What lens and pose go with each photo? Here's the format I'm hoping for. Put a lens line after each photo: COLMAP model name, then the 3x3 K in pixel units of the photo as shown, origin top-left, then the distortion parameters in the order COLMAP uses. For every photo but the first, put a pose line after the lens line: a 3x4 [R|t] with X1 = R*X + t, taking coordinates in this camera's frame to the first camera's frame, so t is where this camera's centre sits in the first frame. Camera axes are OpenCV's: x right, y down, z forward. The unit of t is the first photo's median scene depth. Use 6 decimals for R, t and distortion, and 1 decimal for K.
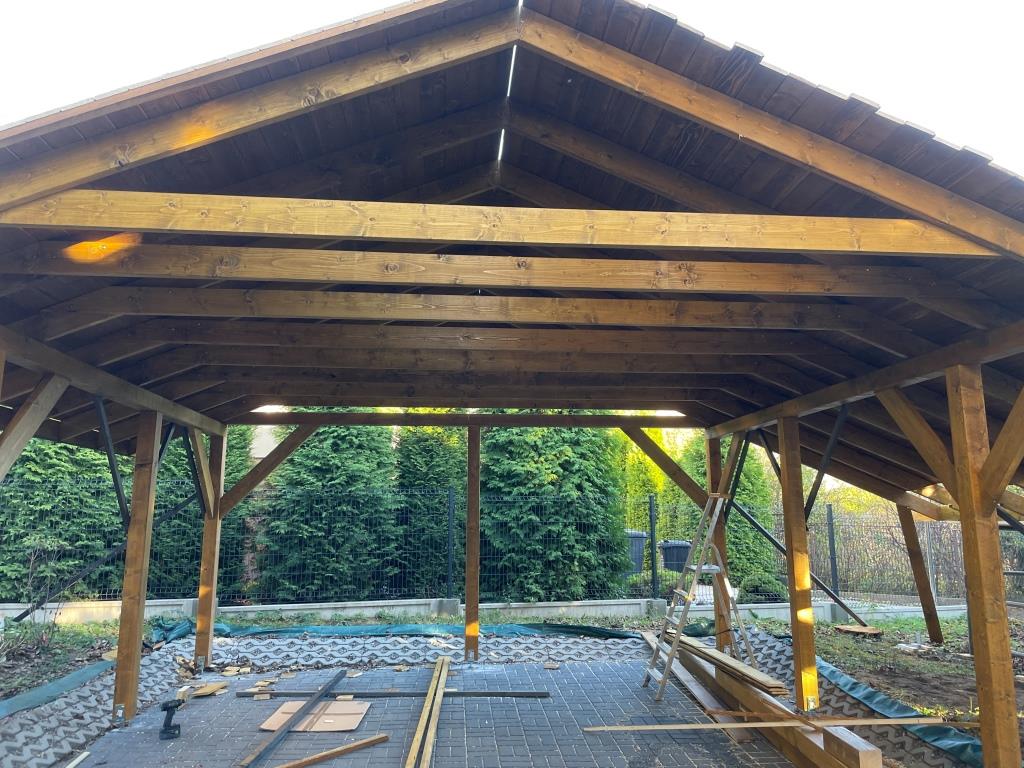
lens RADIAL K [[772.6, 0, 514.8], [0, 772.6, 371.2], [0, 0, 1]] dist [0.093735, -0.133288]
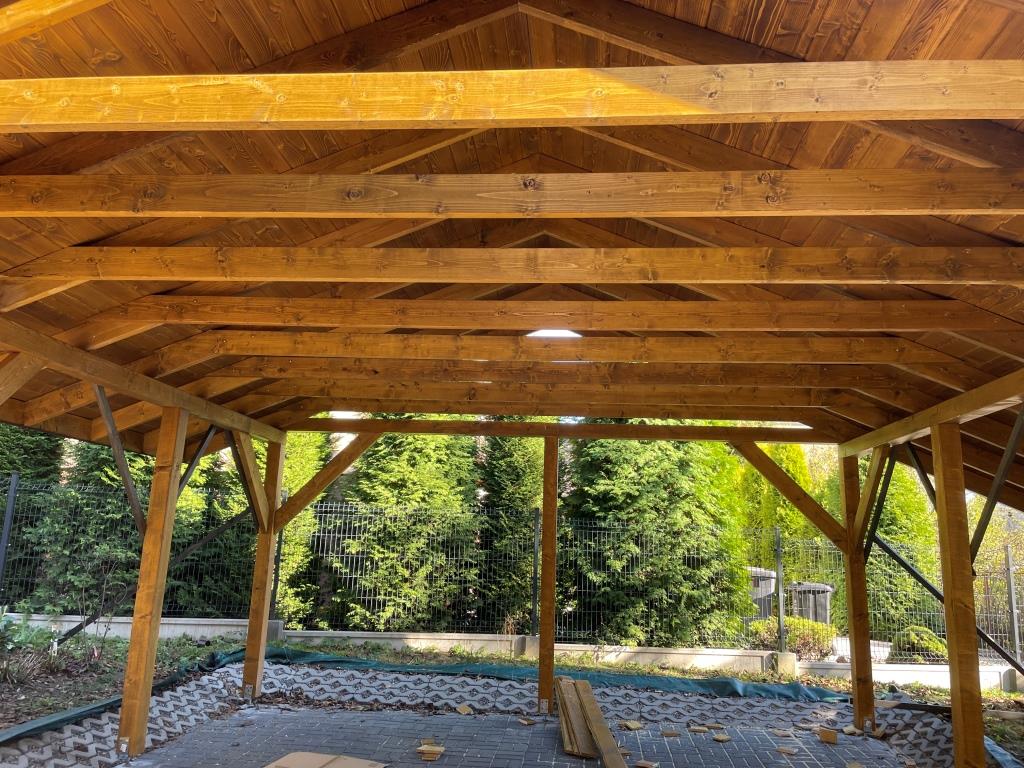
lens RADIAL K [[773.5, 0, 511.1], [0, 773.5, 376.6], [0, 0, 1]] dist [0.093886, -0.128143]
pose [[0.983594, -0.000927, -0.180394, 0.060296], [-0.004765, 0.999504, -0.031118, 0.031654], [0.180334, 0.031467, 0.983102, 0.141560]]
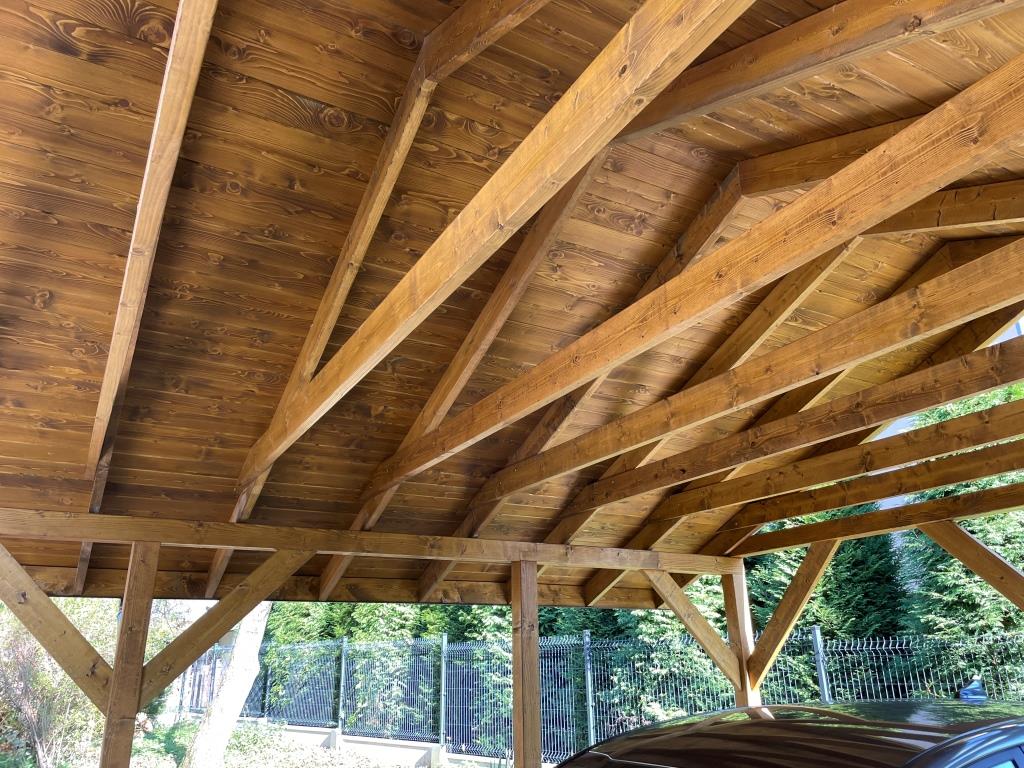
lens RADIAL K [[779.8, 0, 515.6], [0, 779.8, 382.5], [0, 0, 1]] dist [0.087452, -0.130090]
pose [[0.419959, -0.315445, -0.850957, 0.237778], [0.190080, 0.947426, -0.257398, 0.064826], [0.887414, -0.053653, 0.457840, 0.480327]]
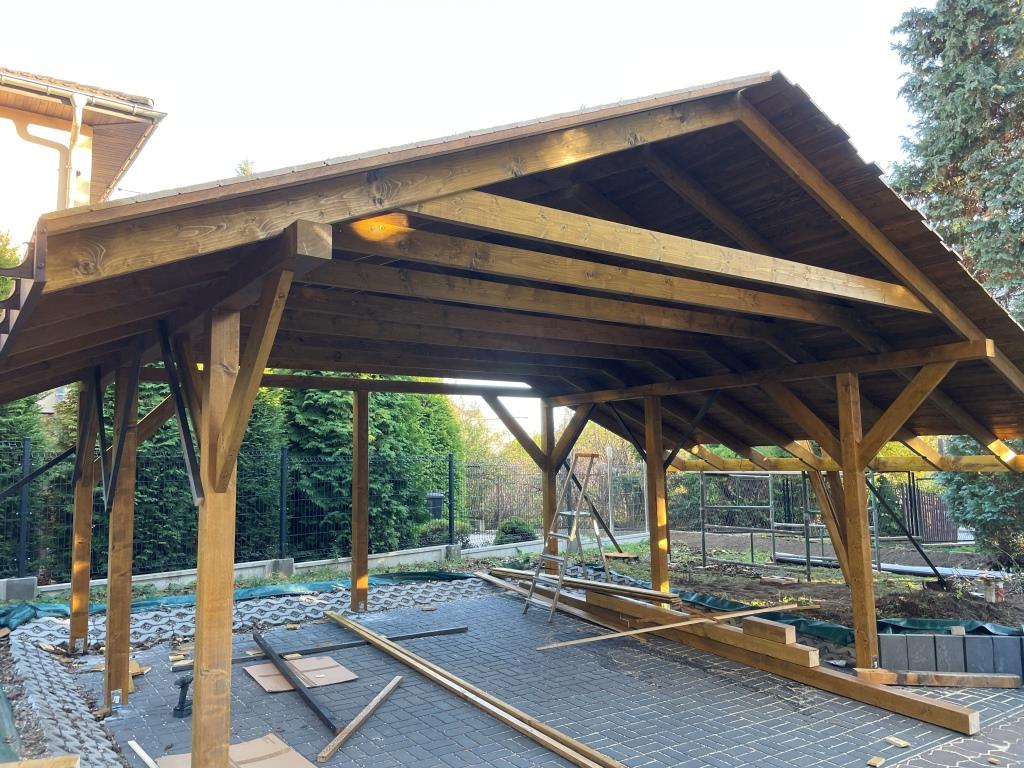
lens RADIAL K [[775.8, 0, 512.0], [0, 775.8, 384.0], [0, 0, 1]] dist [0.092497, -0.121506]
pose [[0.862480, 0.037569, 0.504695, -0.415409], [-0.075906, 0.995563, 0.055607, -0.011201], [-0.500367, -0.086269, 0.861505, 0.006985]]
